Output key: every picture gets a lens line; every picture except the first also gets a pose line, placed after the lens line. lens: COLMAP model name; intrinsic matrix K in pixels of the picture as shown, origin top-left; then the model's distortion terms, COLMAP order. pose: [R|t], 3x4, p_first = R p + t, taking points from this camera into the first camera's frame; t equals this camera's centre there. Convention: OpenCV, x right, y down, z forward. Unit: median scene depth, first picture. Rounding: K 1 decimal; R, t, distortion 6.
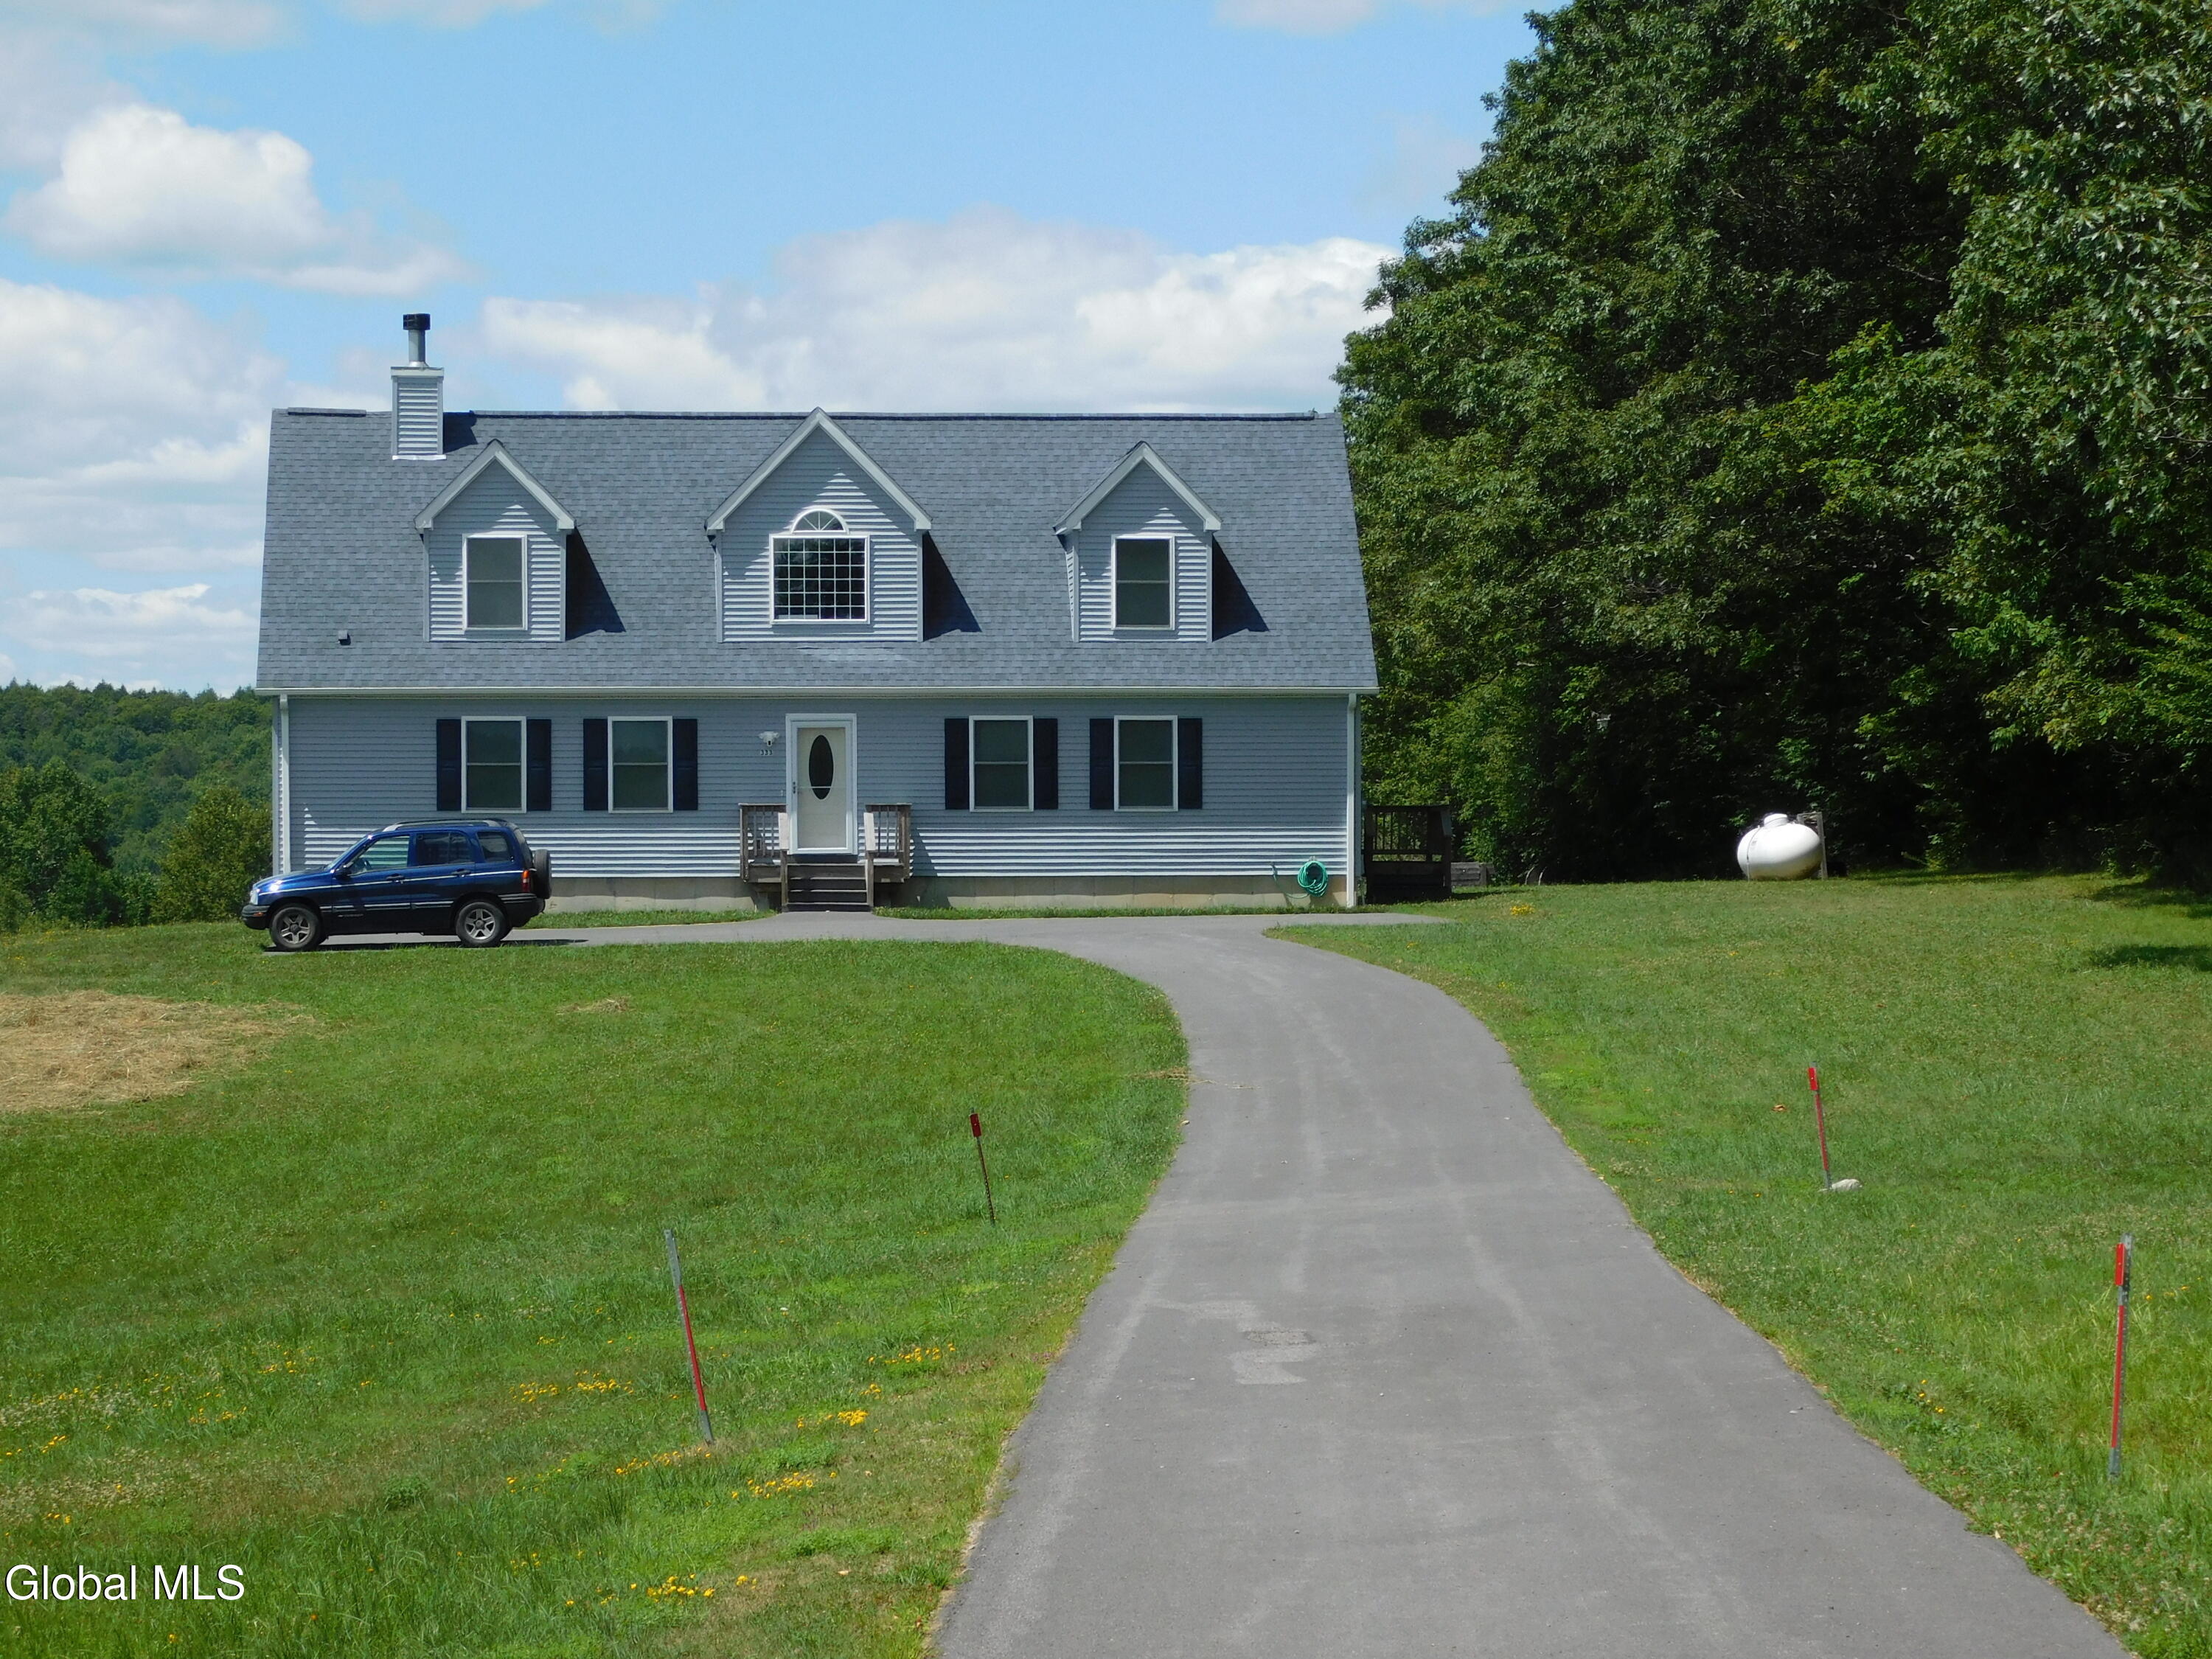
lens RADIAL K [[5846.5, 0, 1106.0], [0, 5846.5, 829.5], [0, 0, 1]] dist [0.069614, 0.041518]
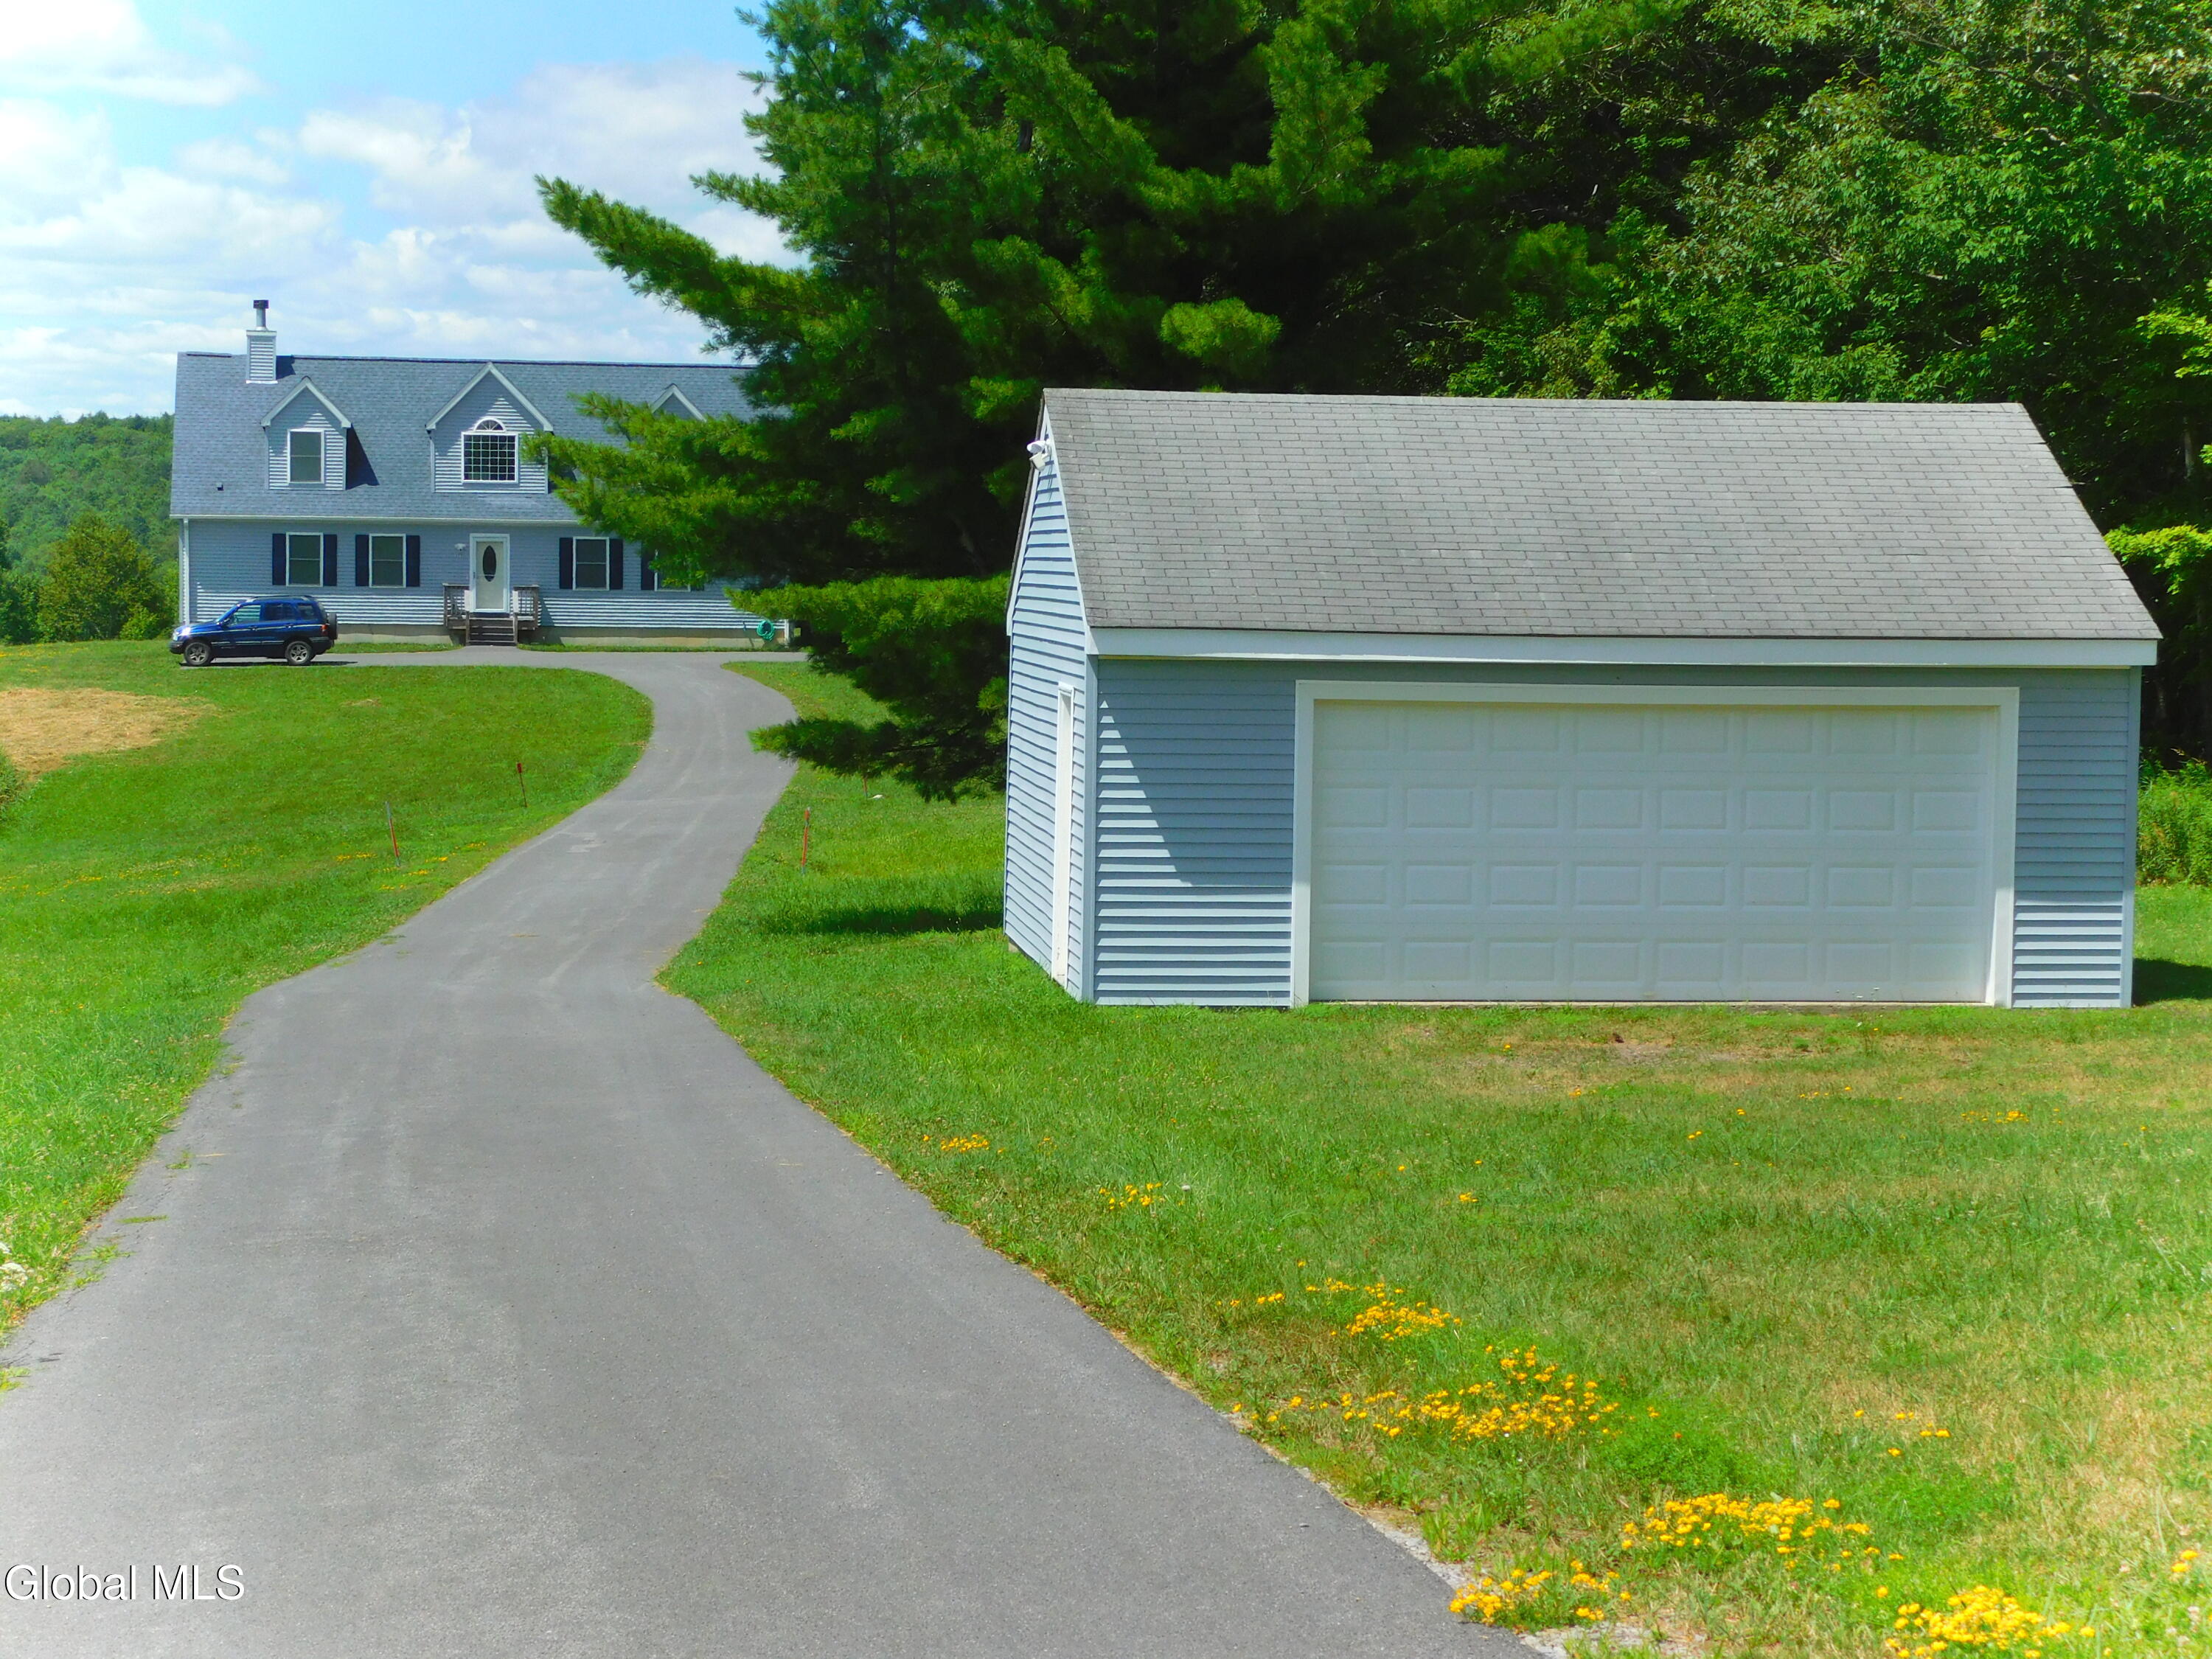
lens RADIAL K [[4583.0, 0, 1106.0], [0, 4583.0, 829.5], [0, 0, 1]] dist [0.021570, -0.334030]
pose [[0.997116, 0.012164, 0.074914, 0.035021], [-0.016979, 0.997807, 0.063979, -0.022432], [-0.073971, -0.065067, 0.995135, -0.411339]]
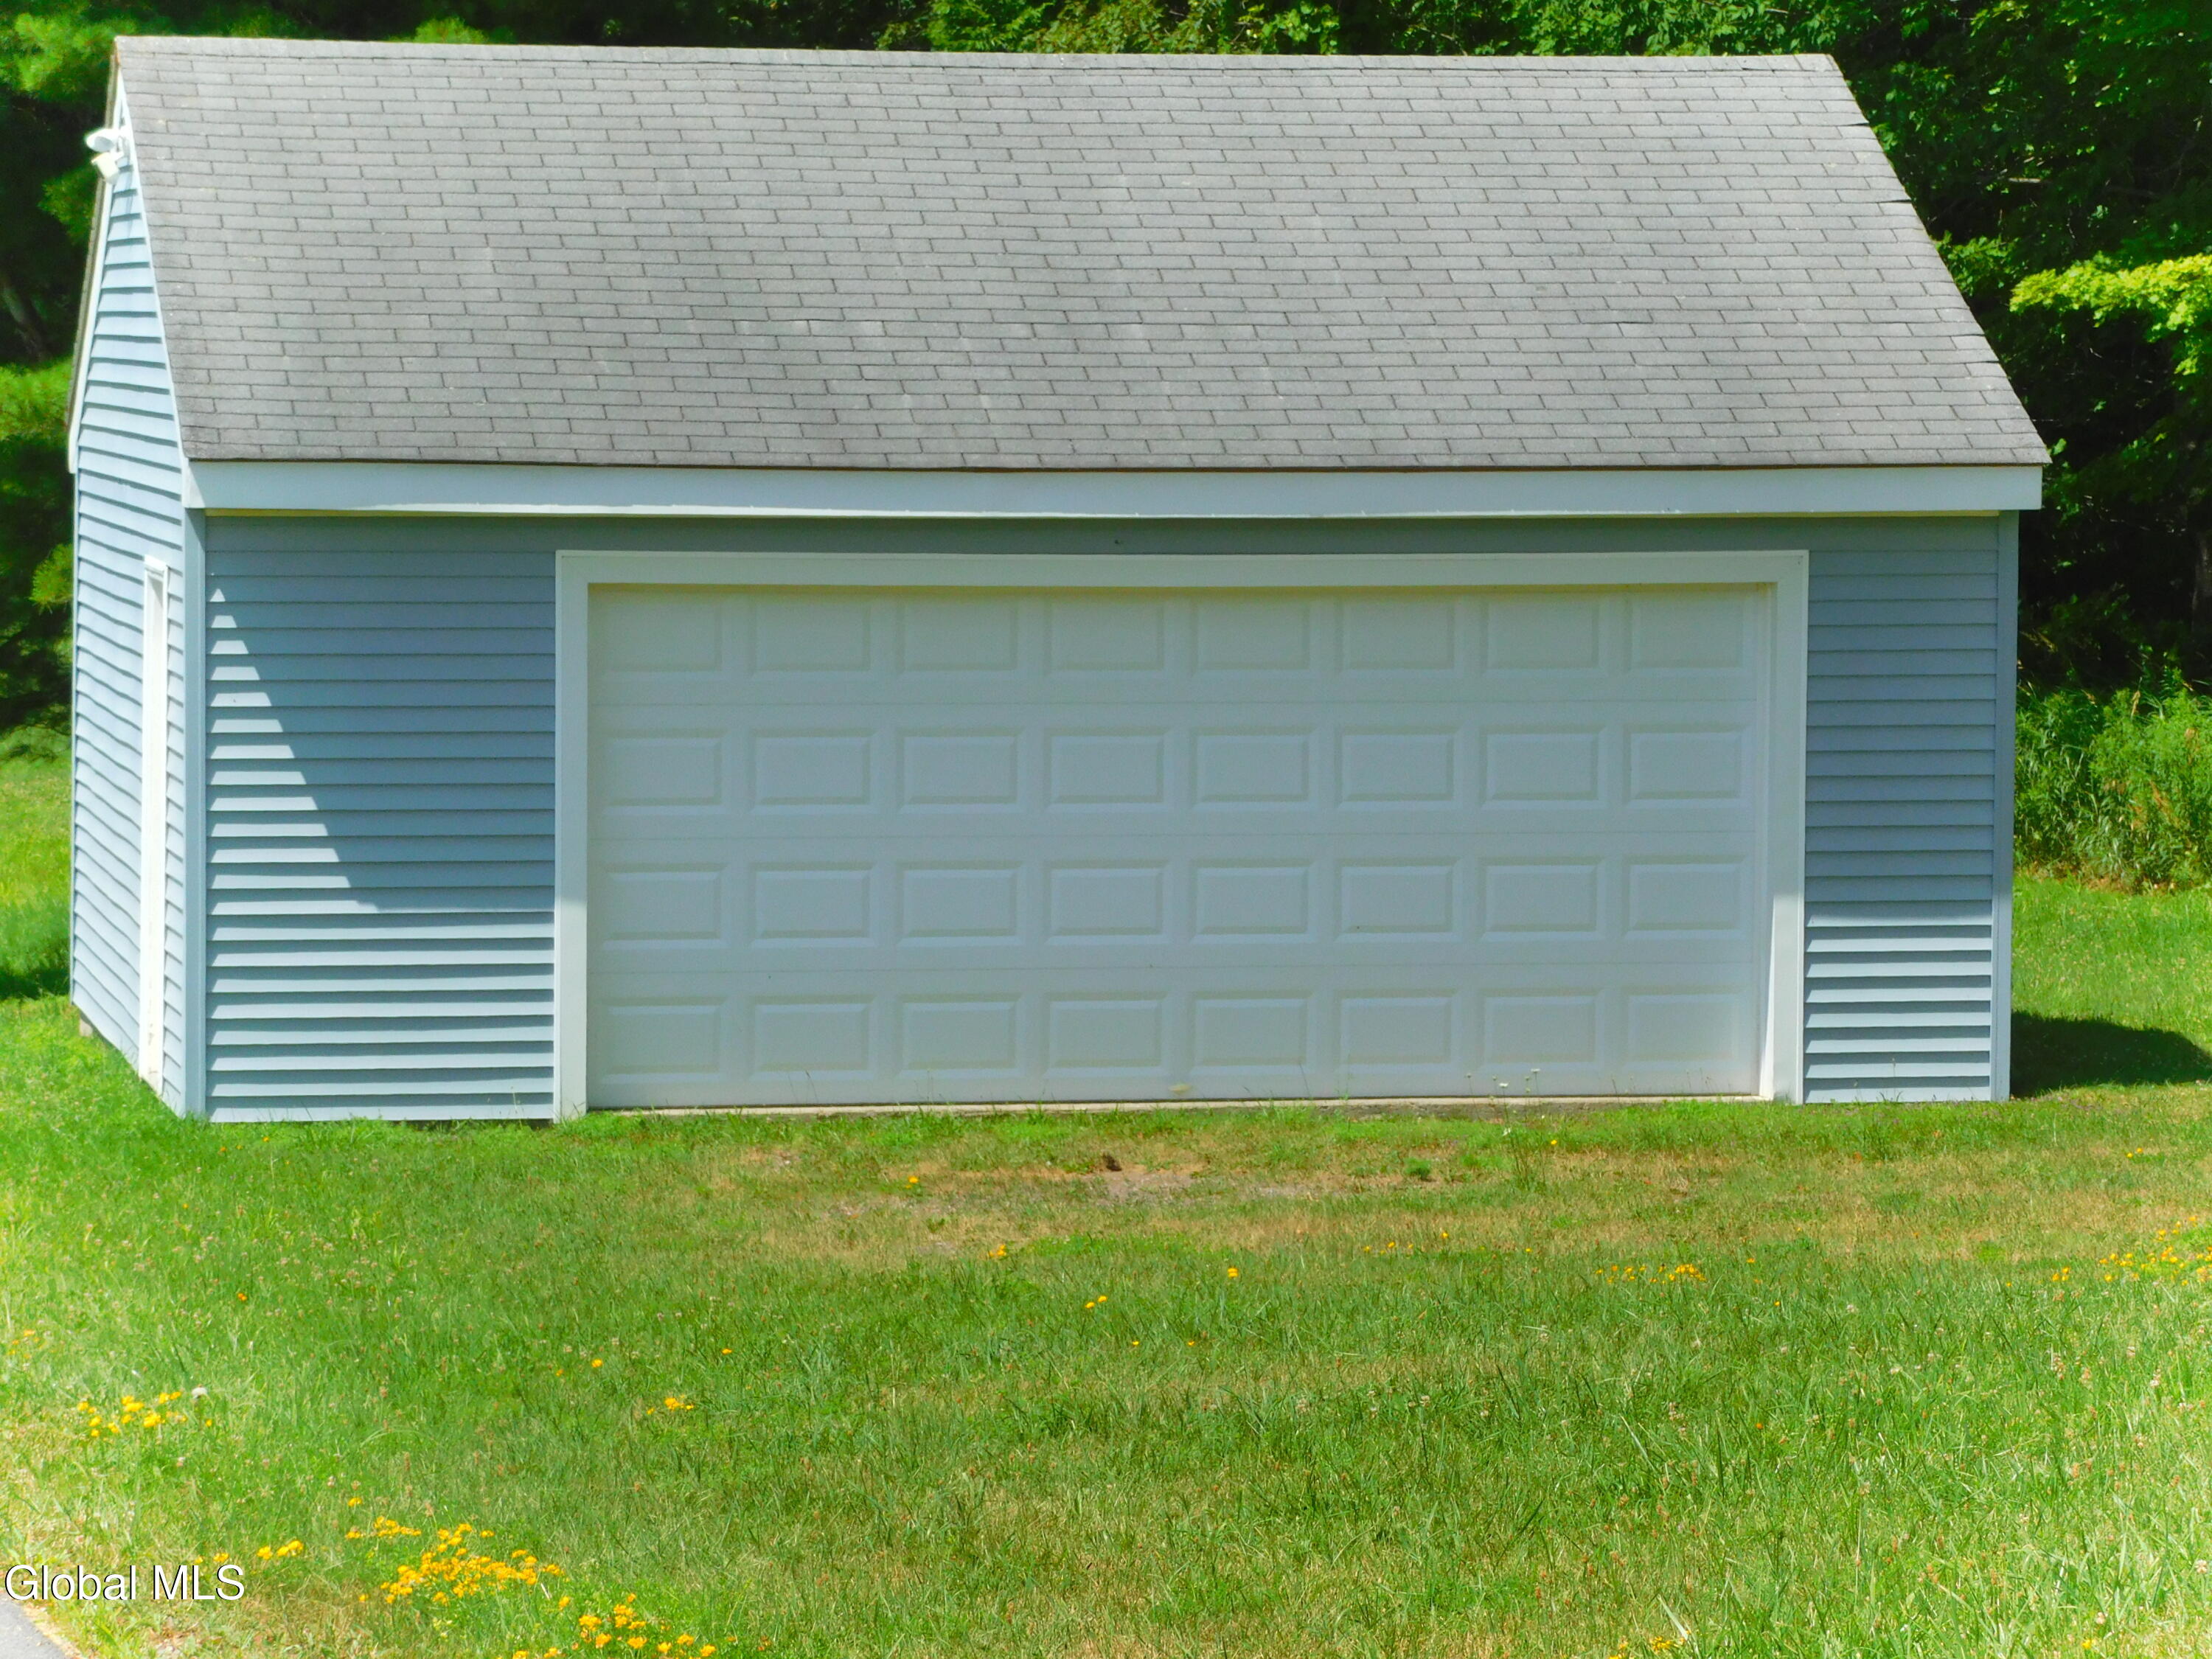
lens RADIAL K [[8593.6, 0, 1106.0], [0, 8593.6, 829.5], [0, 0, 1]] dist [0.857658, -21.418786]
pose [[0.988049, -0.000007, 0.154141, 0.059677], [-0.010023, 0.997881, 0.064296, -0.028834], [-0.153815, -0.065072, 0.985955, -0.529753]]
